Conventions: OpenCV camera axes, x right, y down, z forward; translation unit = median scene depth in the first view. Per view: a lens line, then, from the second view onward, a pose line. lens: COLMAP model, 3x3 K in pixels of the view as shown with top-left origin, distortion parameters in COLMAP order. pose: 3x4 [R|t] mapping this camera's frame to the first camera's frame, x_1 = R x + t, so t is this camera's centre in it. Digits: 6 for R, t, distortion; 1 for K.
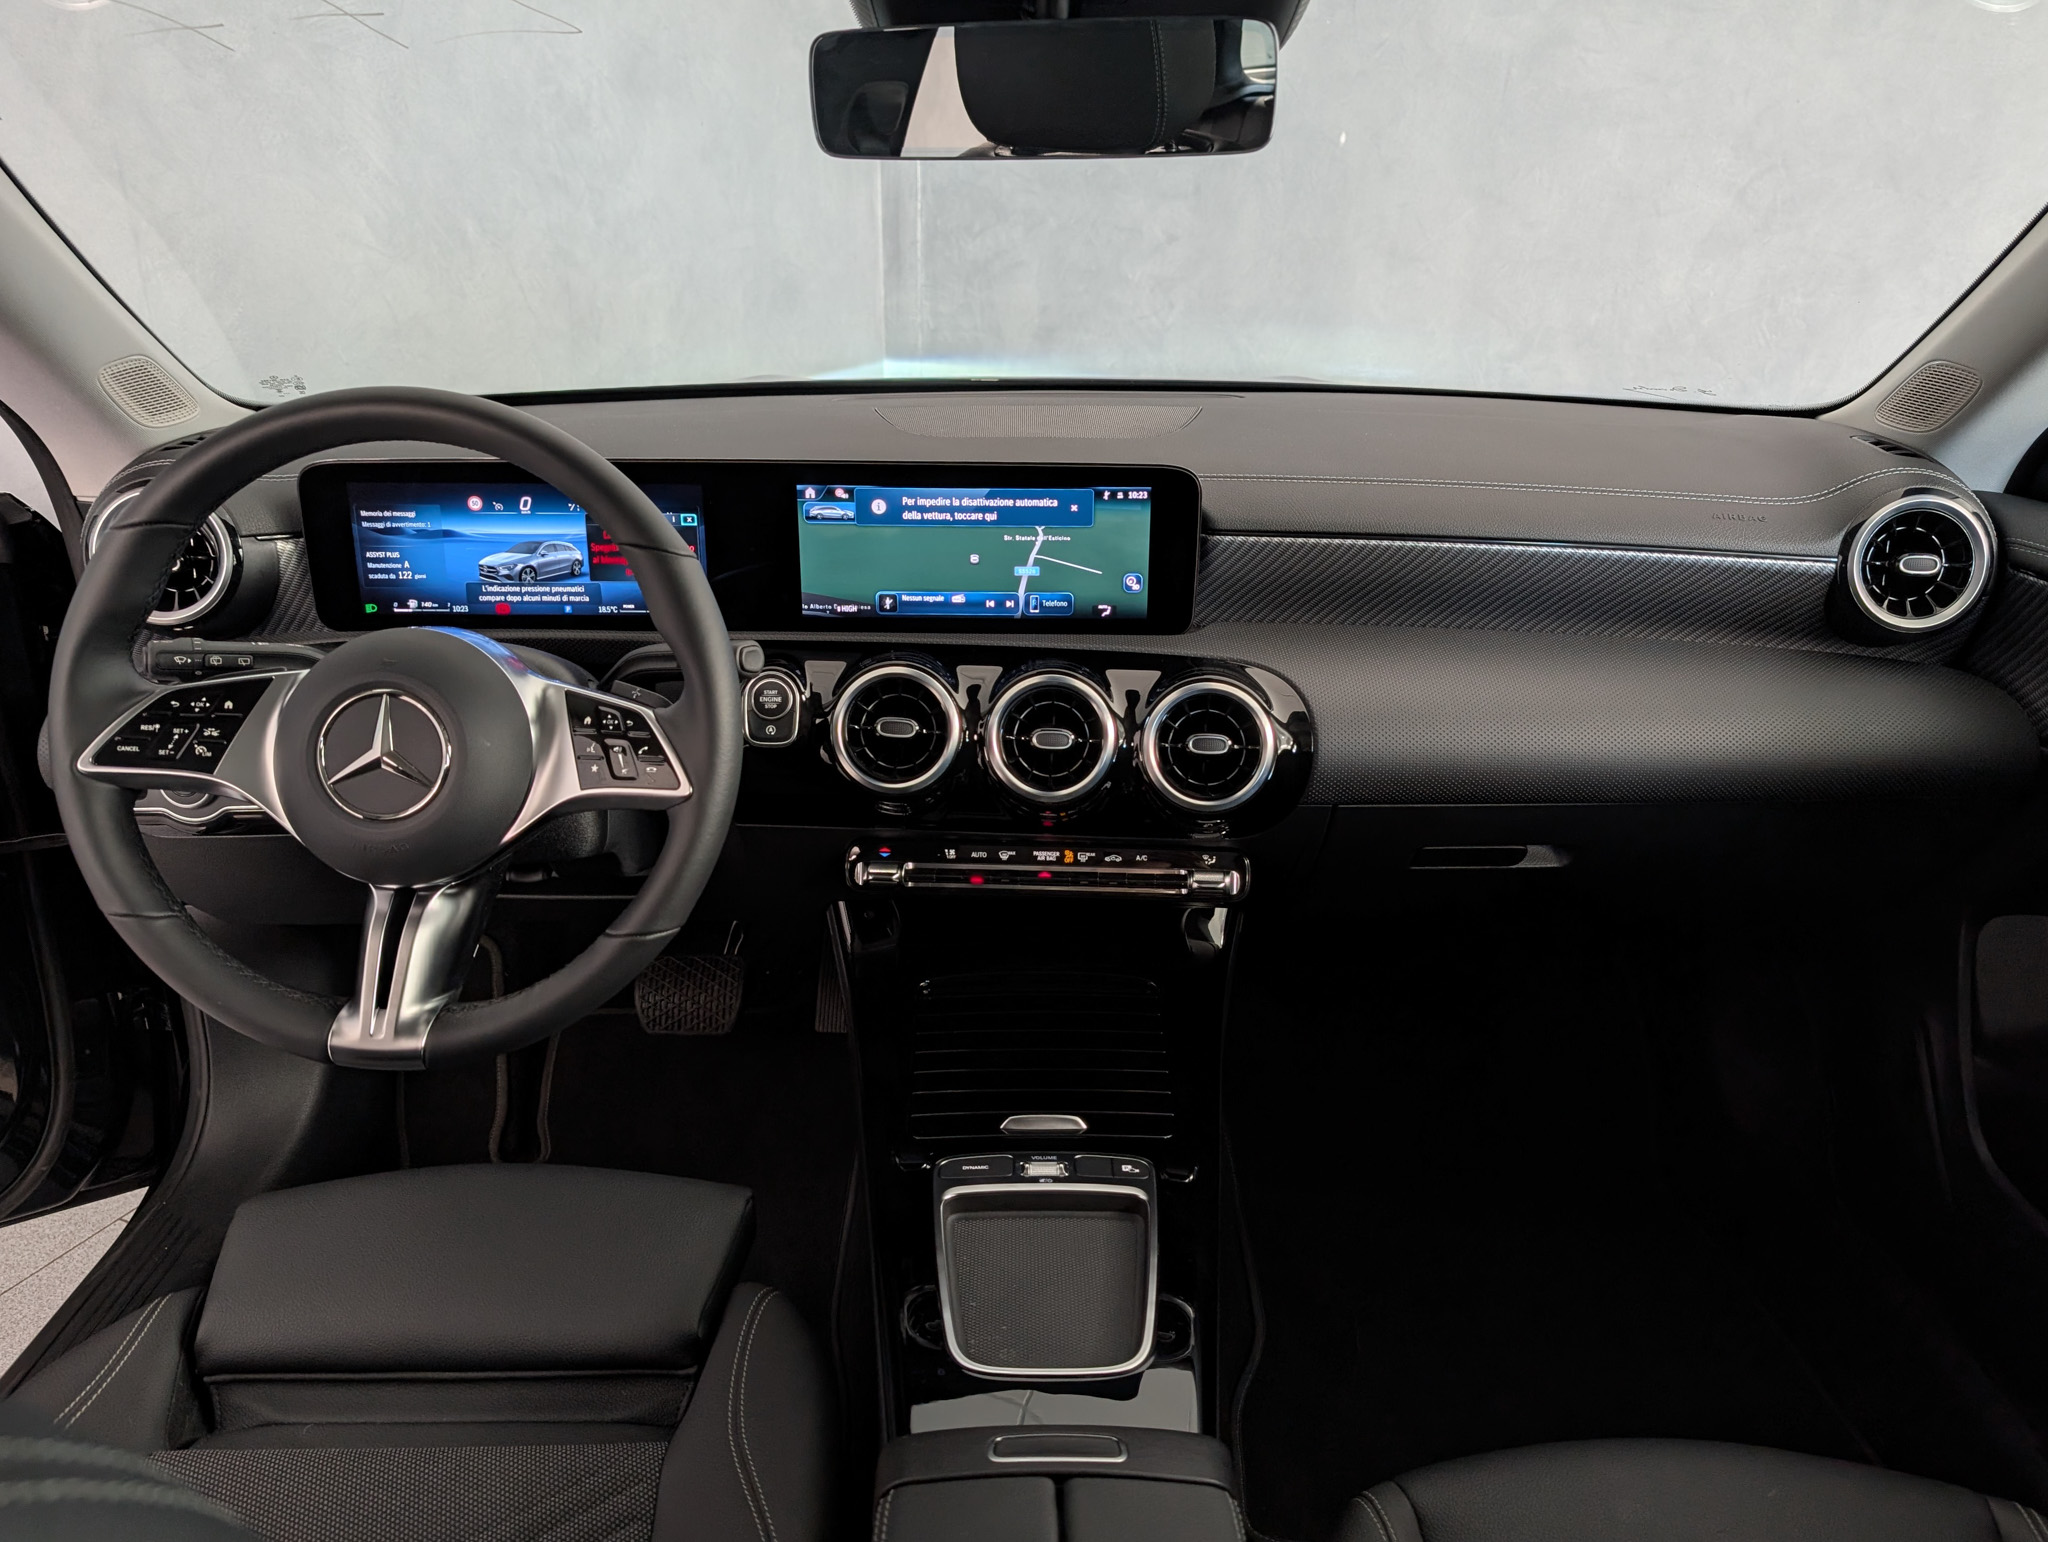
lens RADIAL K [[1505.6, 0, 1024.0], [0, 1505.6, 771.0], [0, 0, 1]] dist [0.058051, -0.118615]
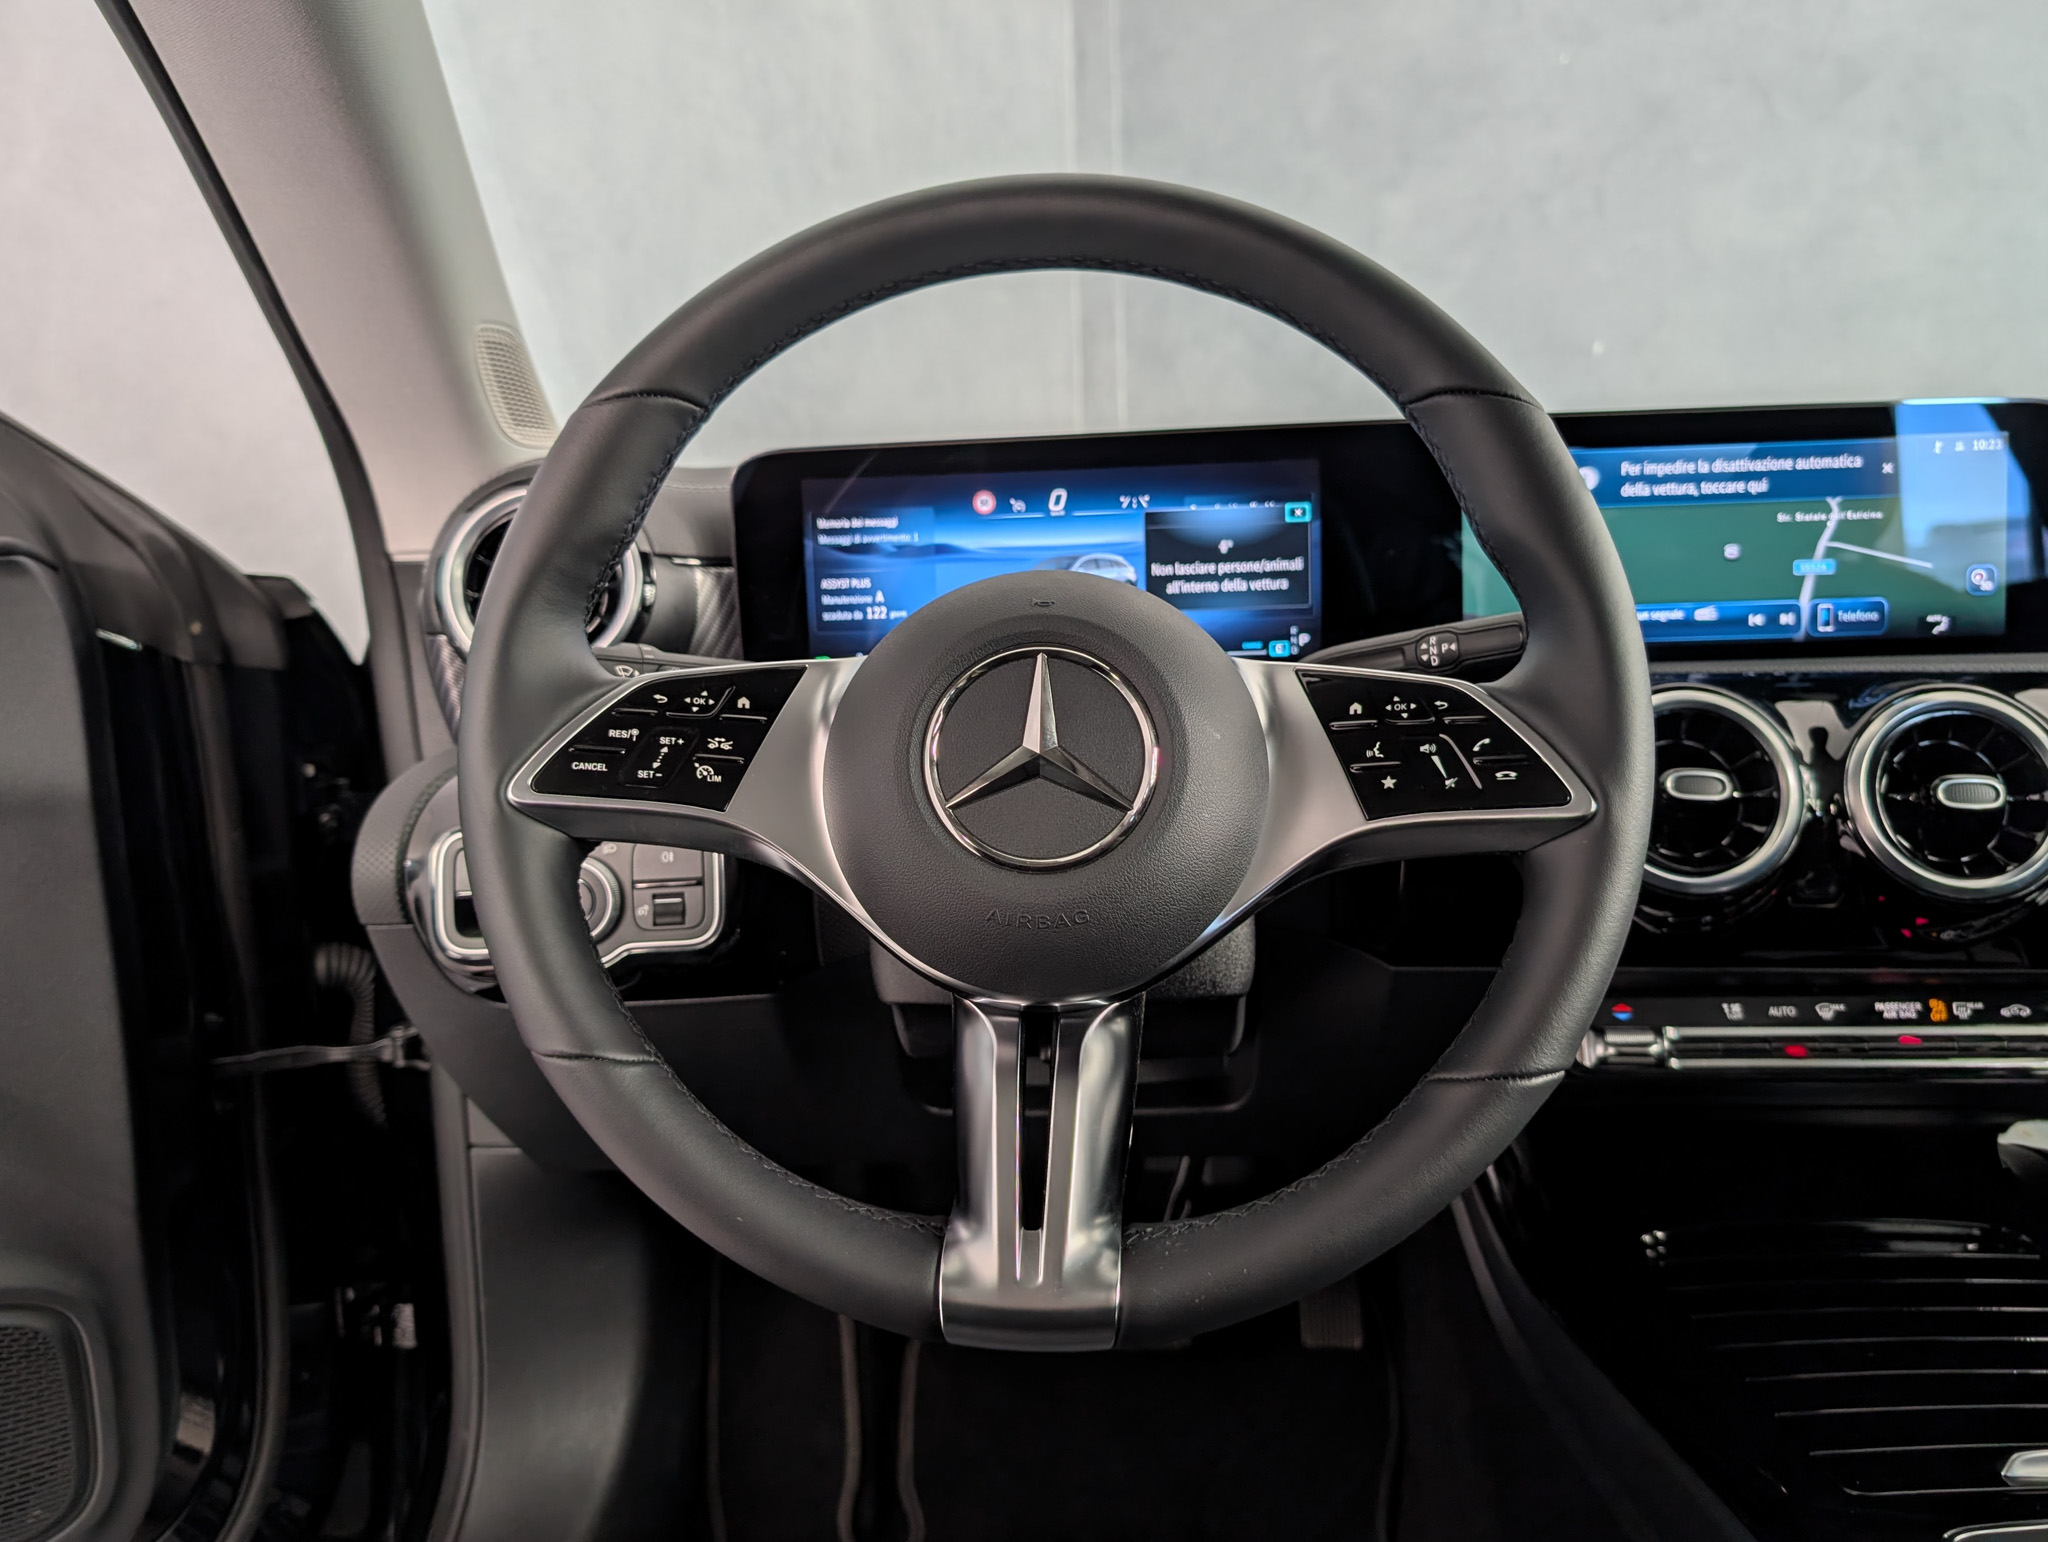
lens RADIAL K [[1572.2, 0, 1019.8], [0, 1572.2, 753.0], [0, 0, 1]] dist [0.007788, -0.009590]
pose [[0.997199, -0.034000, -0.066622, -0.302008], [0.018722, 0.975822, -0.217766, 0.088902], [0.072415, 0.215908, 0.973725, 0.332132]]
